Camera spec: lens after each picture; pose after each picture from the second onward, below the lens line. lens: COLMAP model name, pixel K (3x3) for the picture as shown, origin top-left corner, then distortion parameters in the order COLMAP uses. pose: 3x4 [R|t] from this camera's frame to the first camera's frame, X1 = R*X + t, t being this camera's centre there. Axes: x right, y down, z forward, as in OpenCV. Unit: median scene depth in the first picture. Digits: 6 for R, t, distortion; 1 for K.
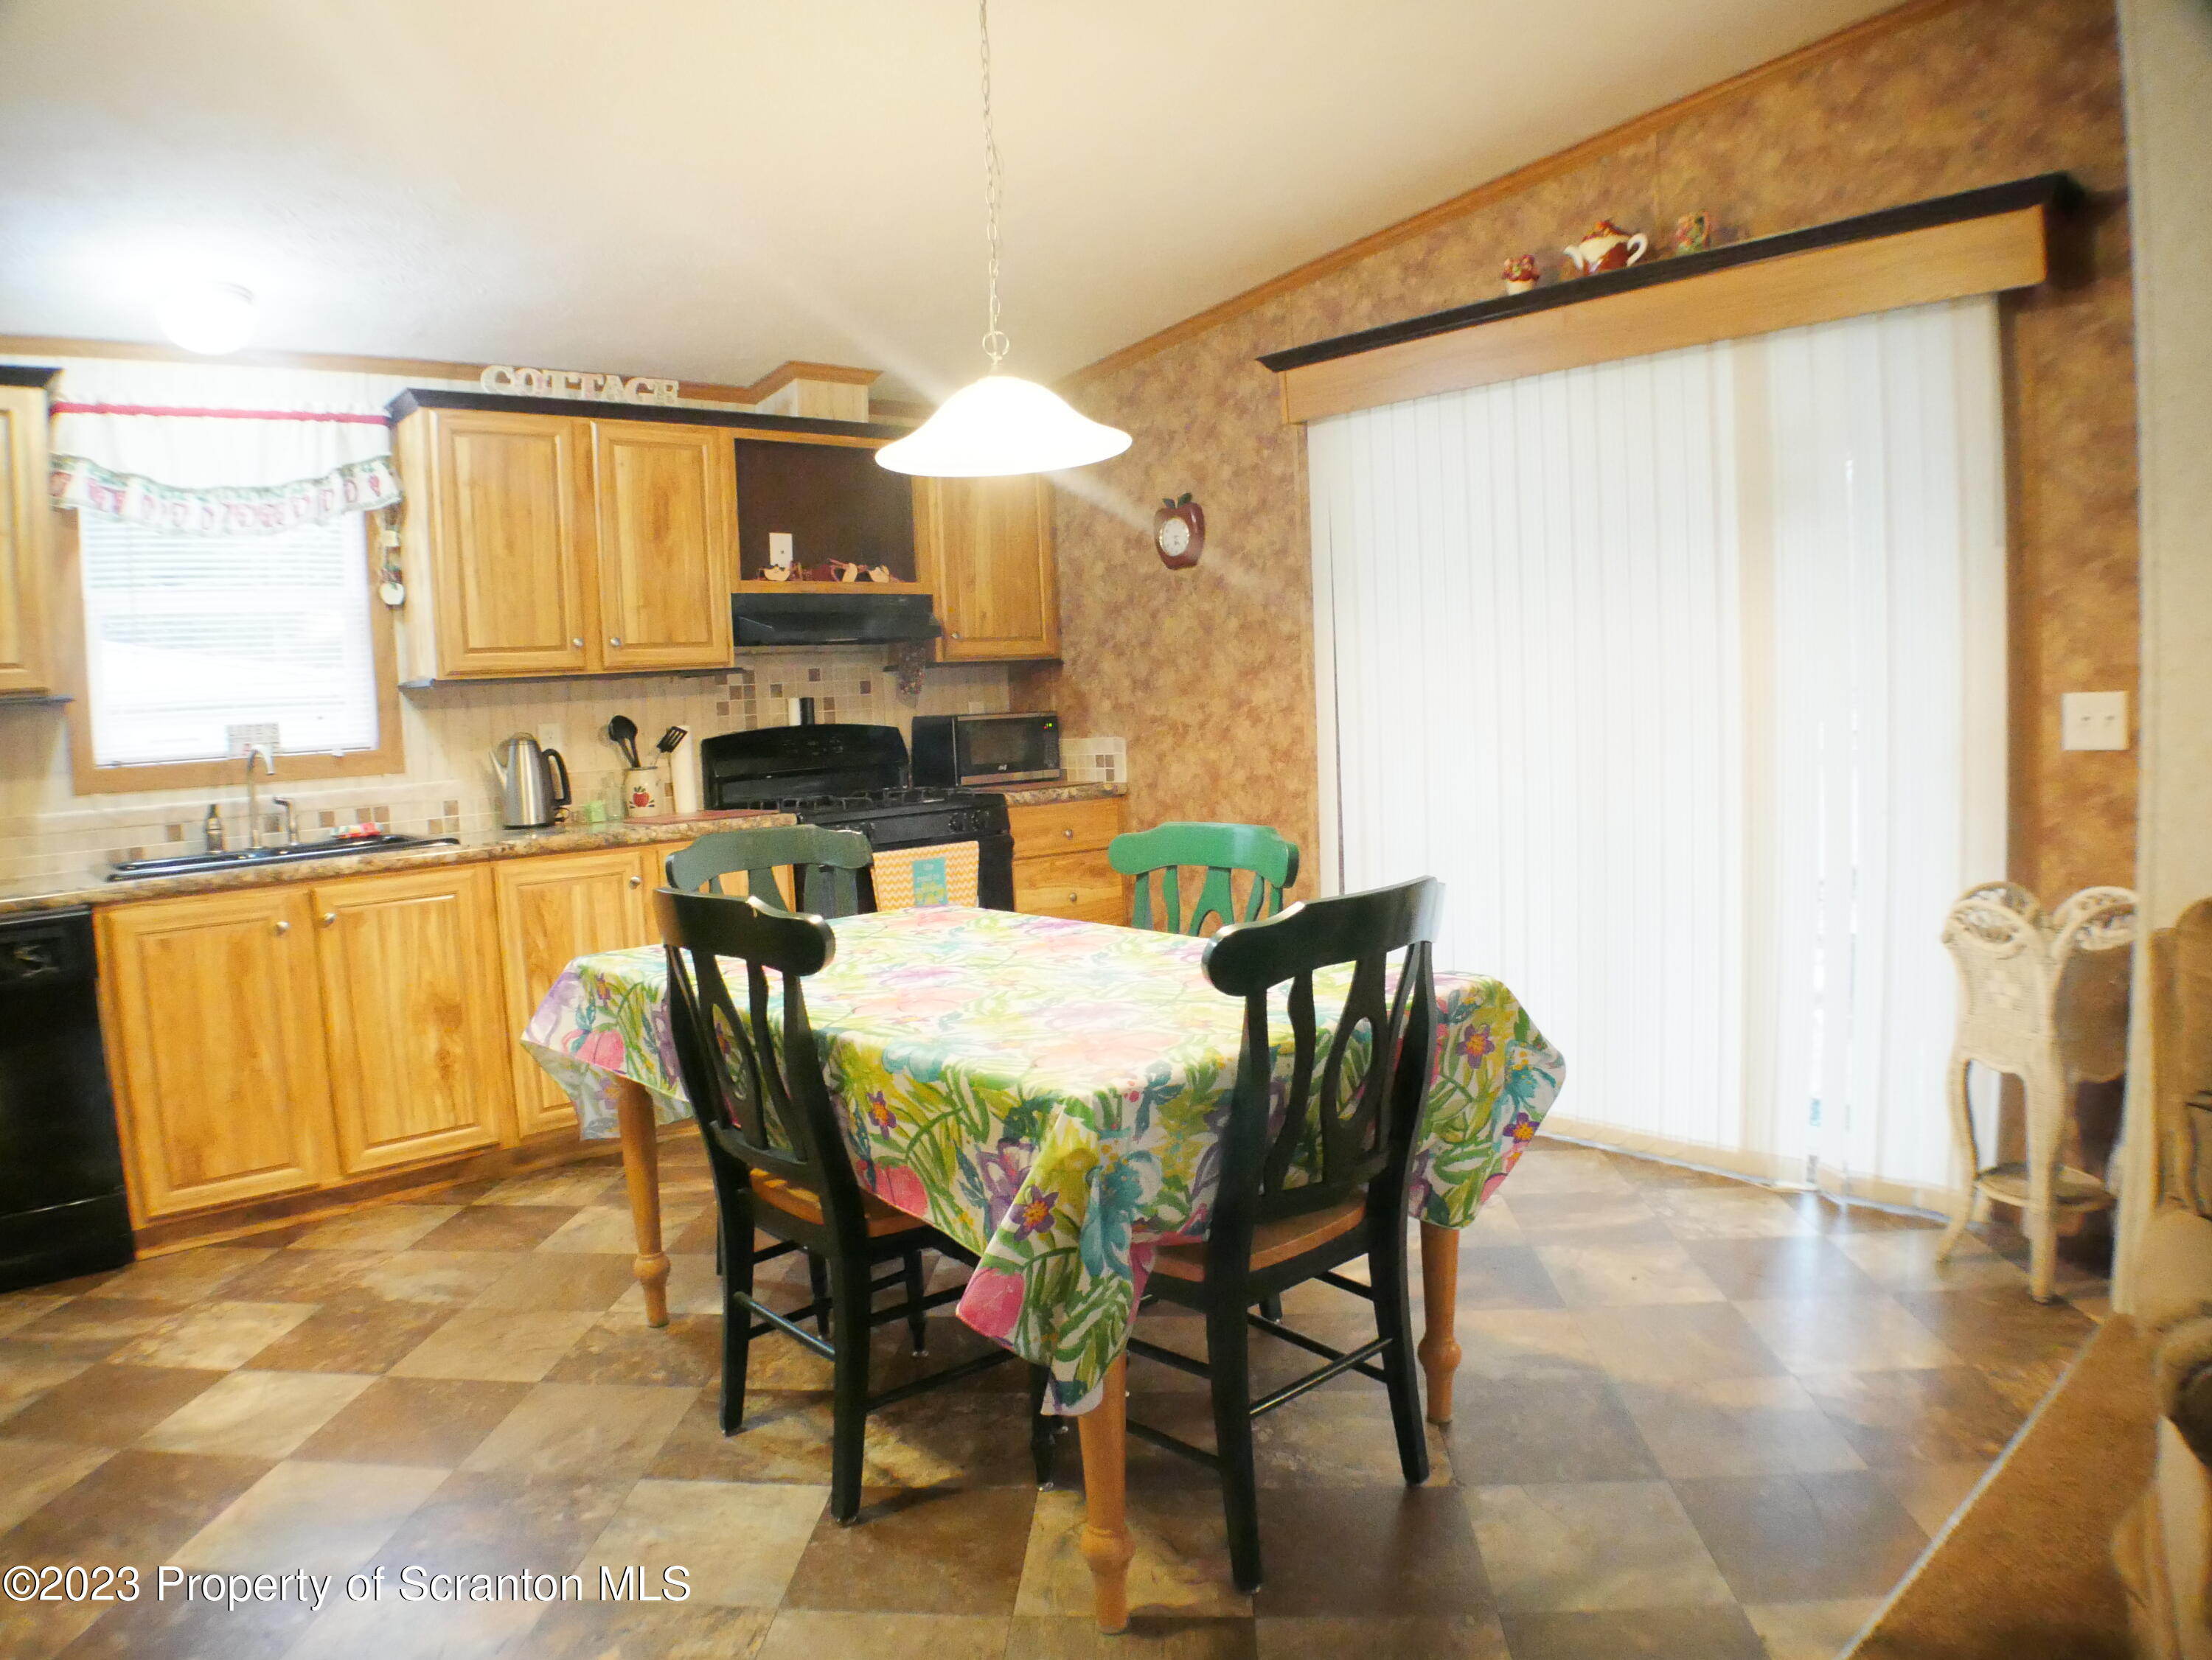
lens RADIAL K [[1463.8, 0, 1086.2], [0, 1463.8, 842.9], [0, 0, 1]] dist [-0.143947, 0.031270]
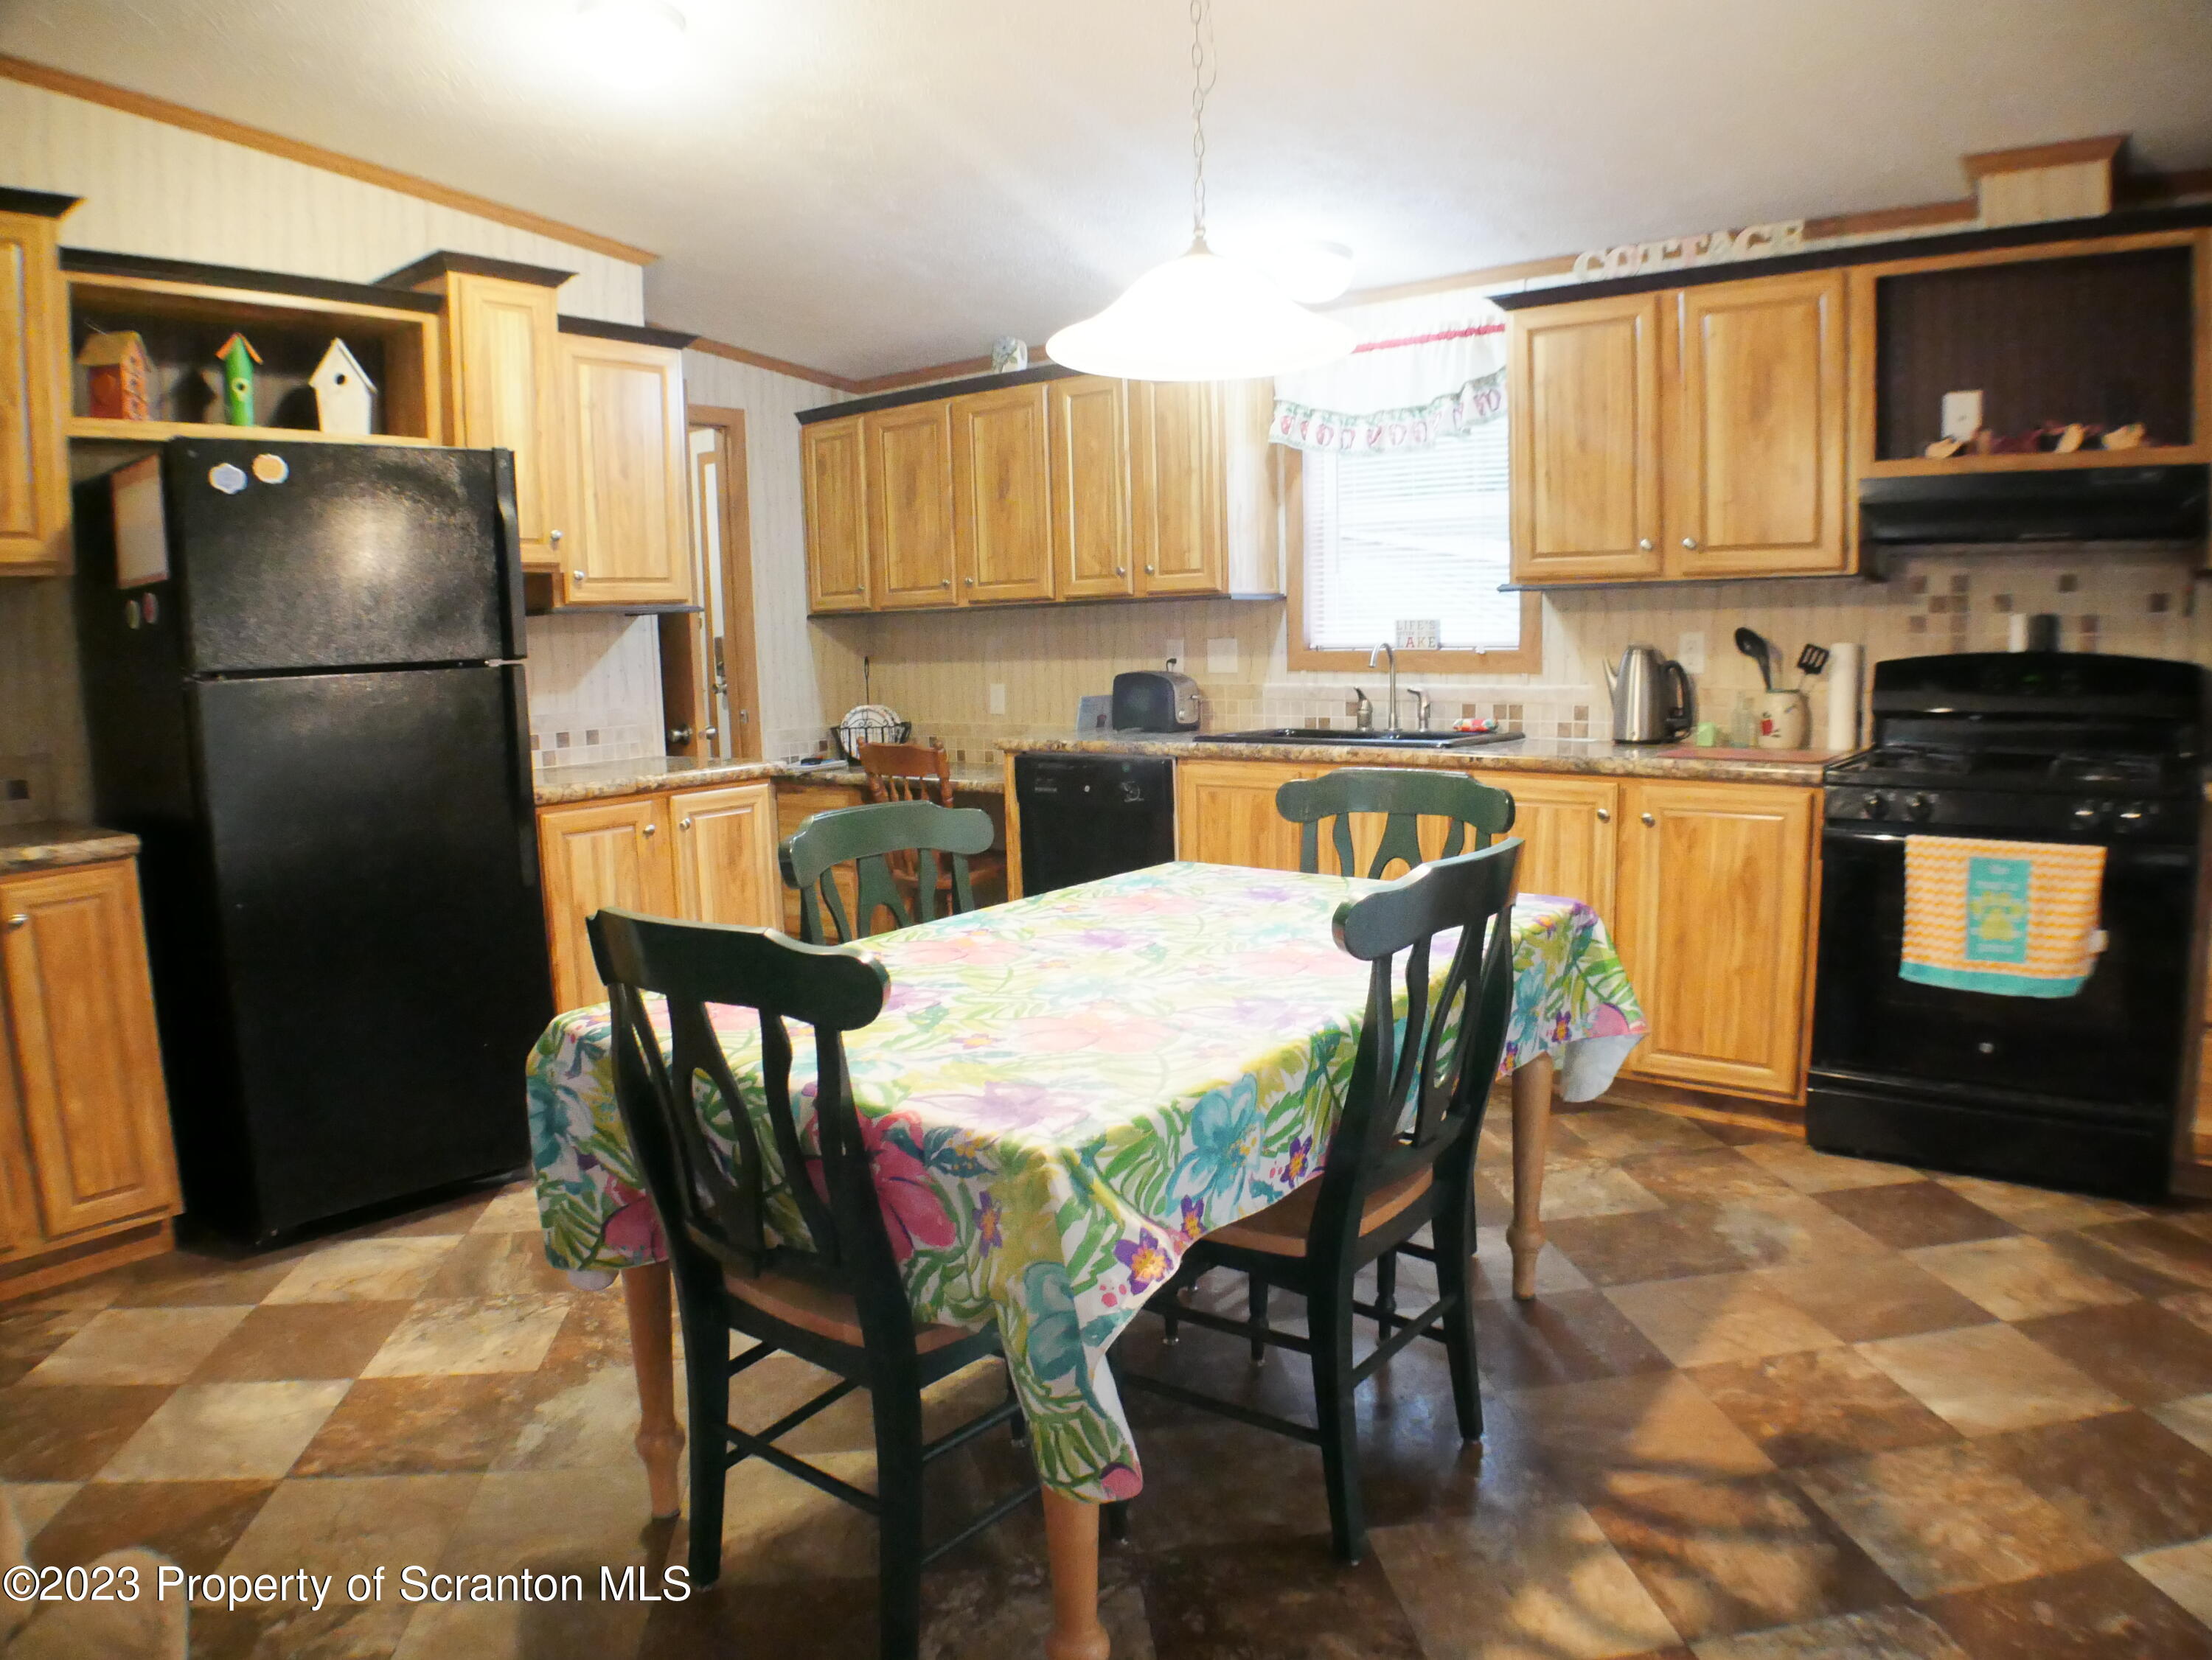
lens RADIAL K [[1463.8, 0, 1109.7], [0, 1463.8, 823.8], [0, 0, 1]] dist [-0.143947, 0.031270]
pose [[0.194673, 0.167573, -0.966448, 0.478110], [-0.080723, 0.984693, 0.154476, -0.078638], [0.977541, 0.047942, 0.205221, 0.493731]]
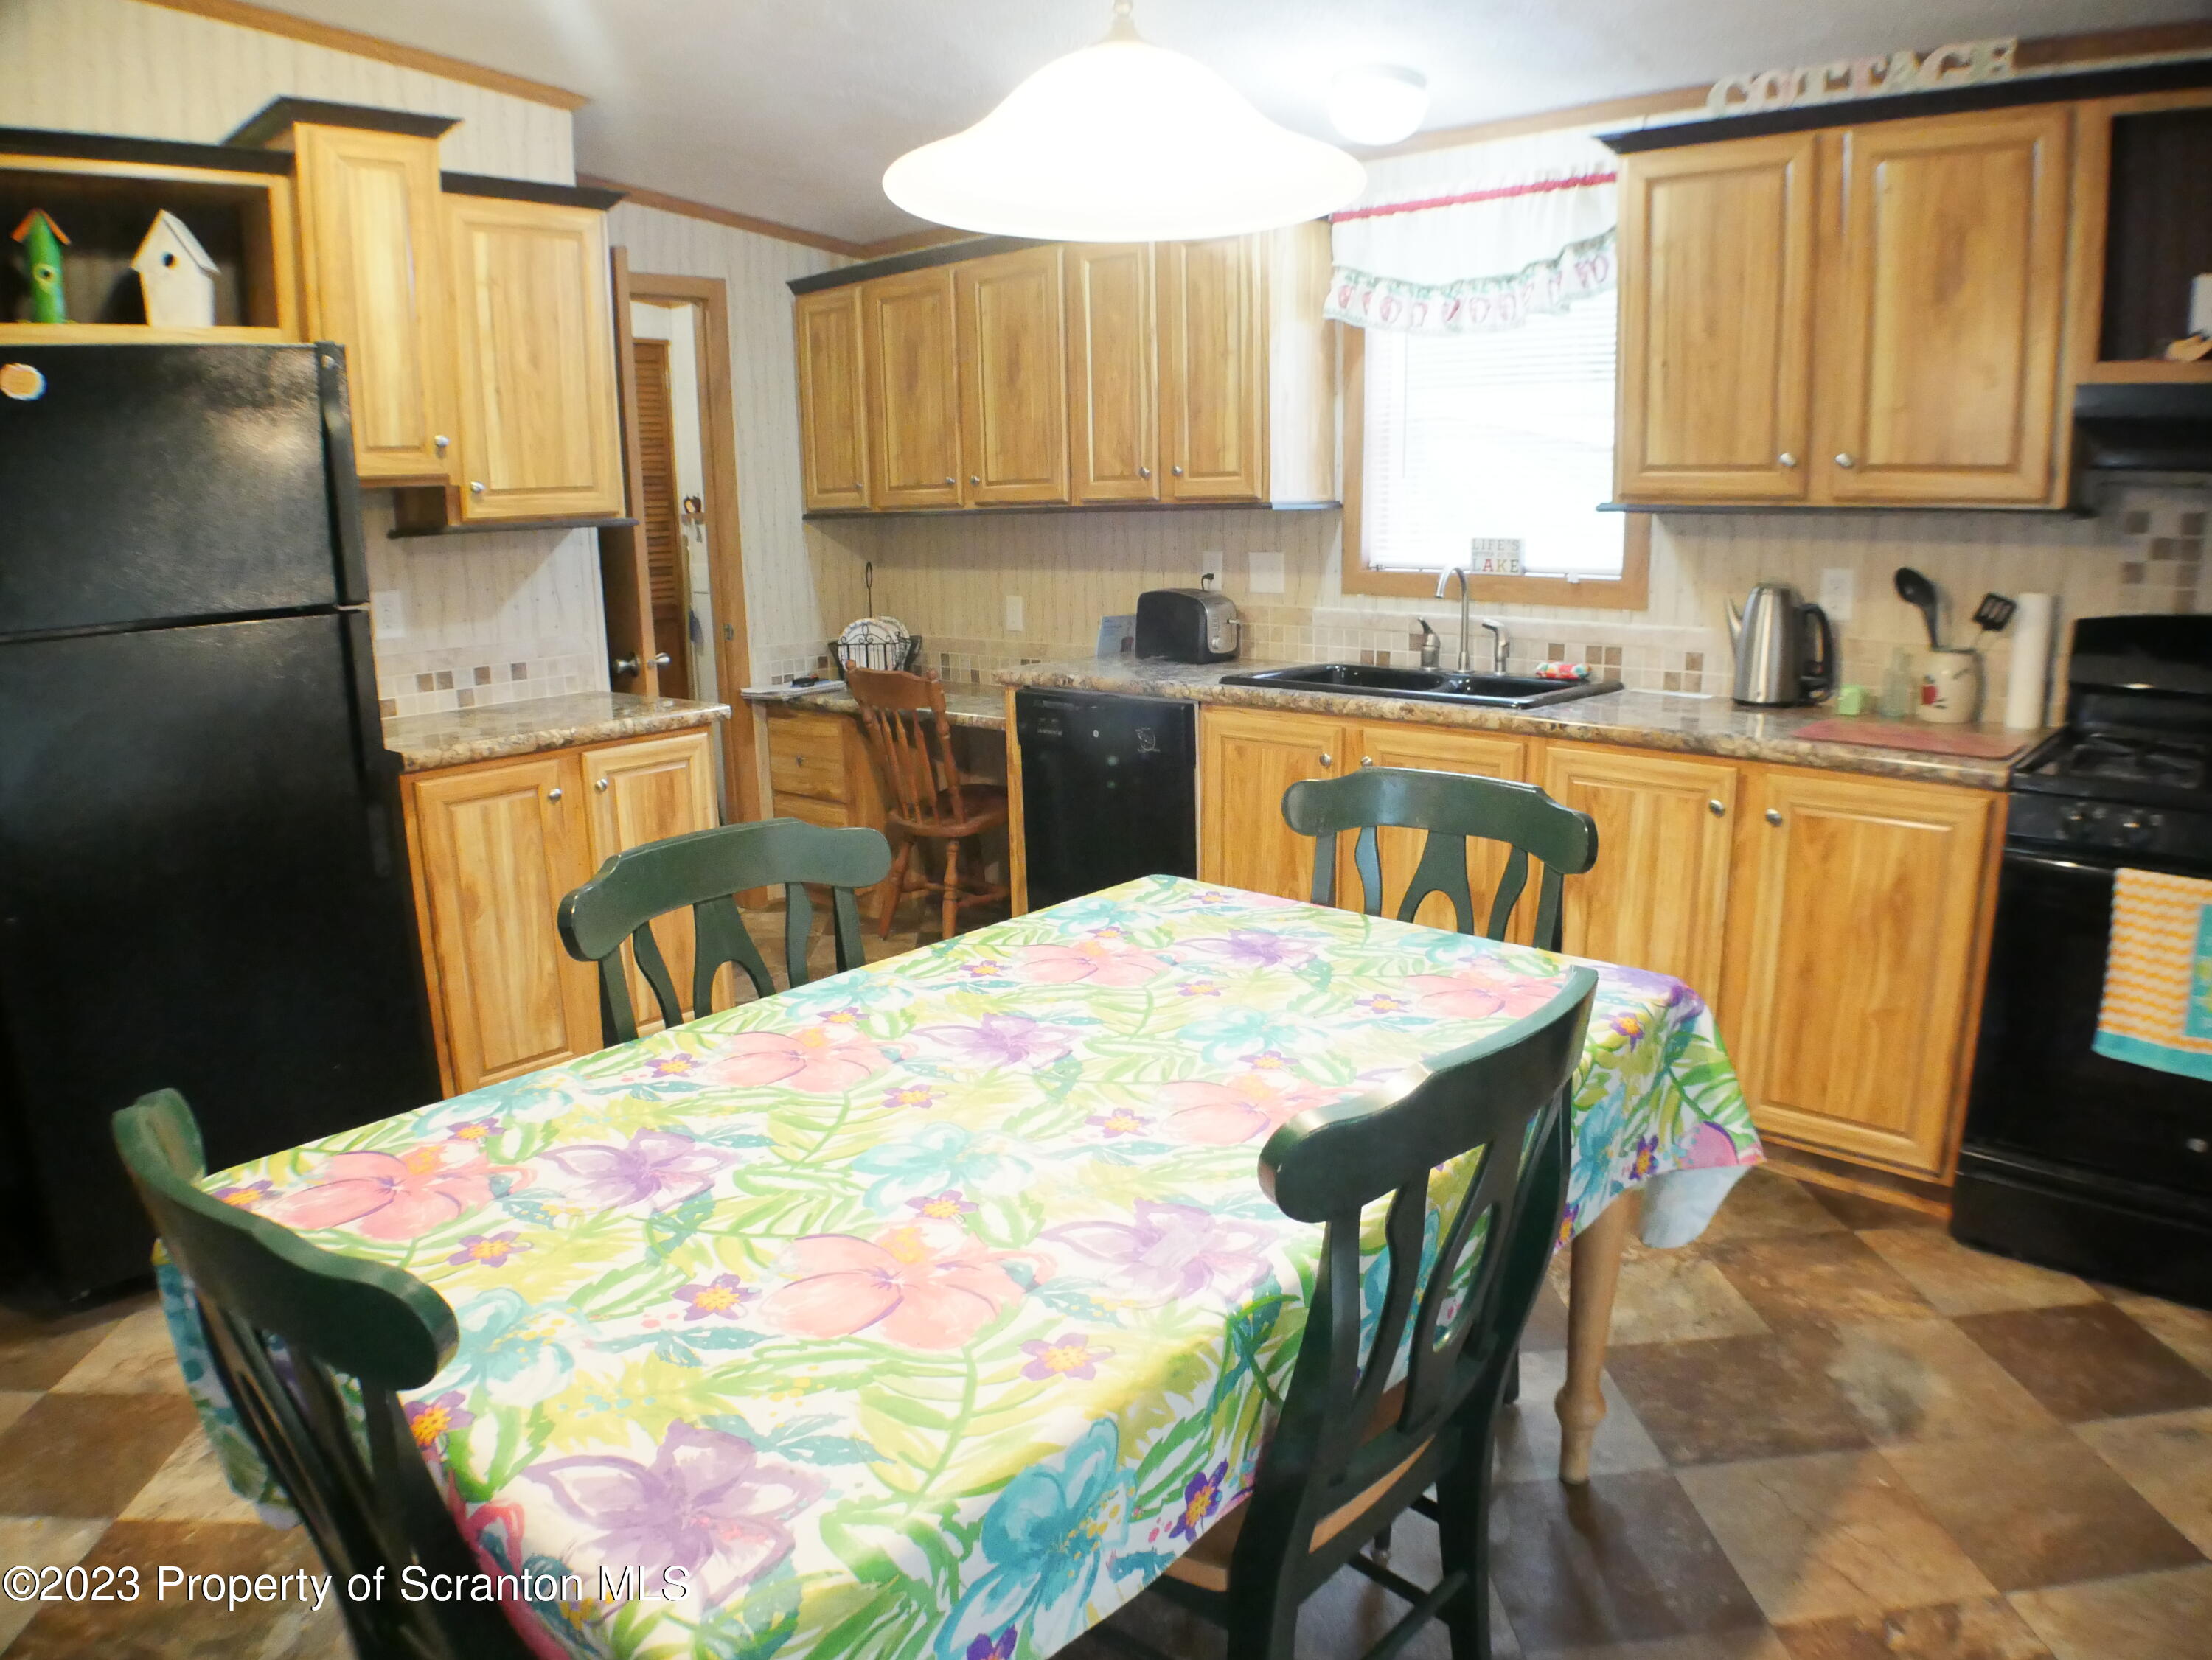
lens RADIAL K [[1463.8, 0, 1102.4], [0, 1463.8, 824.9], [0, 0, 1]] dist [-0.143947, 0.031270]
pose [[0.122111, 0.258372, -0.958297, 0.313756], [-0.085477, 0.964673, 0.249199, -0.110105], [0.988829, 0.051482, 0.139882, 0.578502]]
